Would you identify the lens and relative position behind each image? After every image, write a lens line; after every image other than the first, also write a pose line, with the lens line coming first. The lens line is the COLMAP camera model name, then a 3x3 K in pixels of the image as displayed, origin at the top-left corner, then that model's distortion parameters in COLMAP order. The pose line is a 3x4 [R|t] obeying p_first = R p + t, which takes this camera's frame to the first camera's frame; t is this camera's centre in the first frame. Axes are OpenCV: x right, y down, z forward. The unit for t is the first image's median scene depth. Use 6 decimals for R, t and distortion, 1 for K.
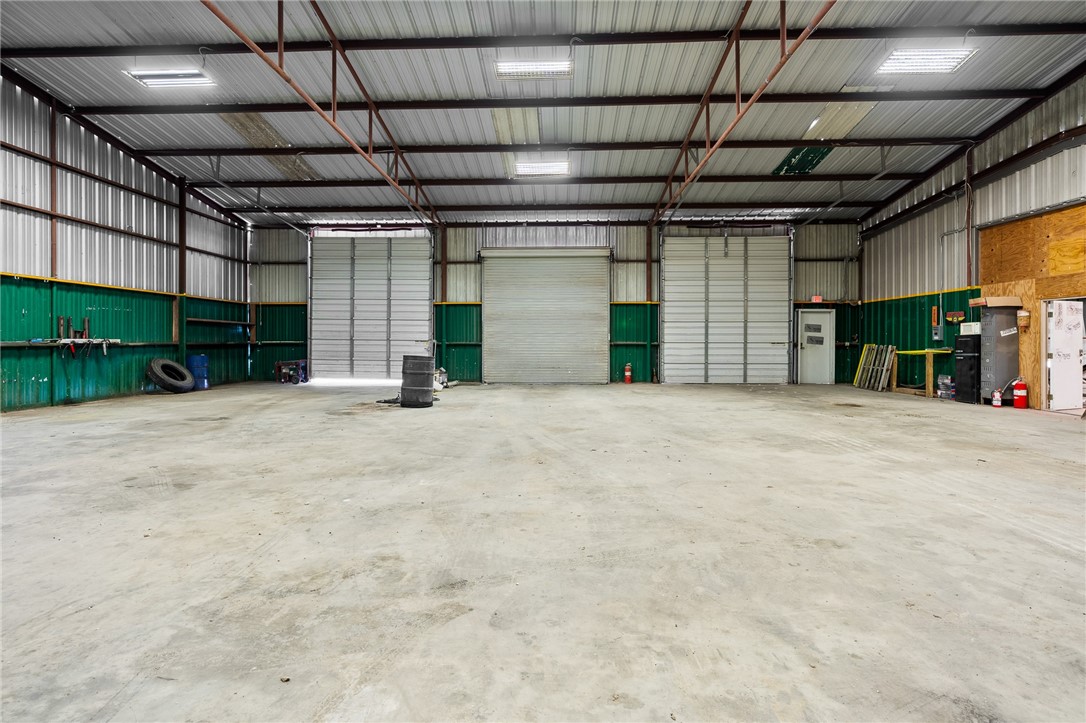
lens RADIAL K [[510.3, 0, 539.1], [0, 510.3, 341.7], [0, 0, 1]] dist [0.000854, 0.000377]
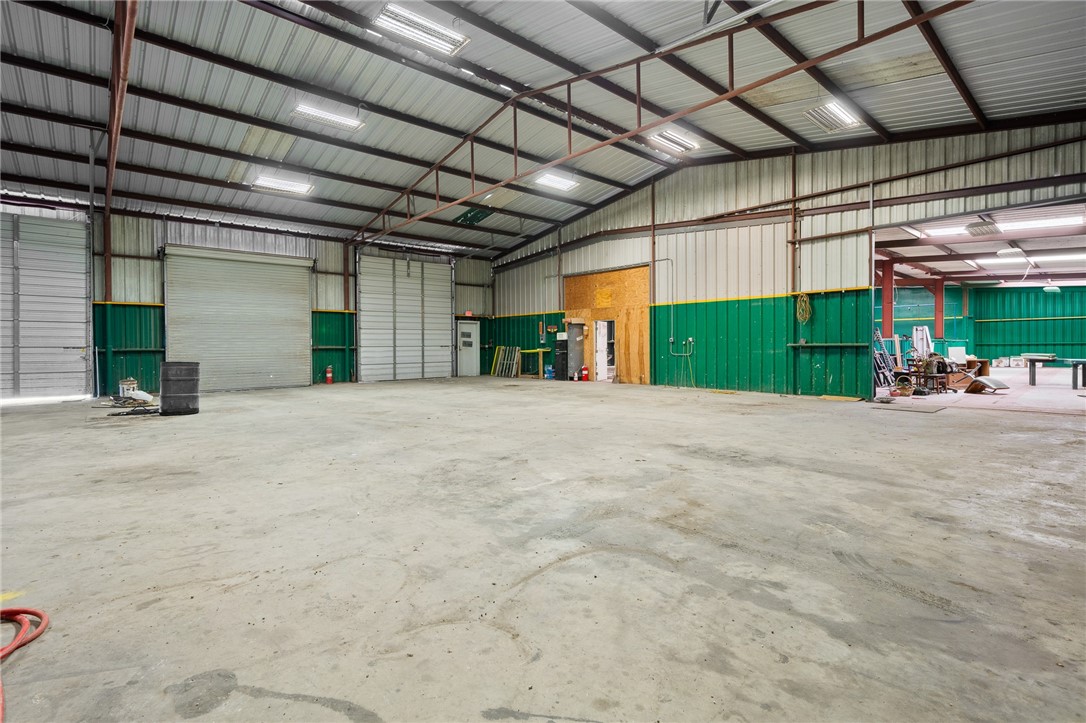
lens RADIAL K [[510.3, 0, 537.3], [0, 510.3, 346.4], [0, 0, 1]] dist [0.000854, 0.000377]
pose [[0.721029, -0.009091, 0.692845, -0.268224], [0.009941, 0.999947, 0.002776, 0.002018], [-0.692833, 0.004886, 0.721081, -0.108493]]
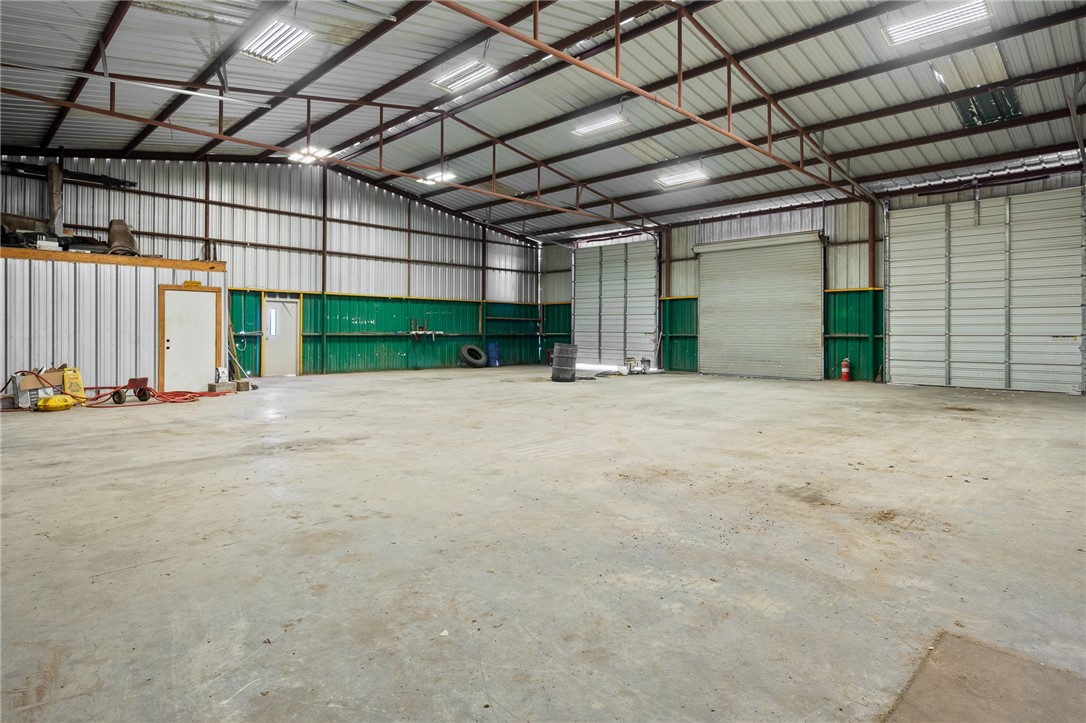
lens RADIAL K [[611.4, 0, 541.3], [0, 611.4, 328.4], [0, 0, 1]] dist [0.004848, -0.002757]
pose [[0.731571, -0.004539, -0.681750, 0.518904], [-0.002853, 0.999949, -0.009718, 0.002084], [0.681759, 0.009054, 0.731521, -0.140695]]
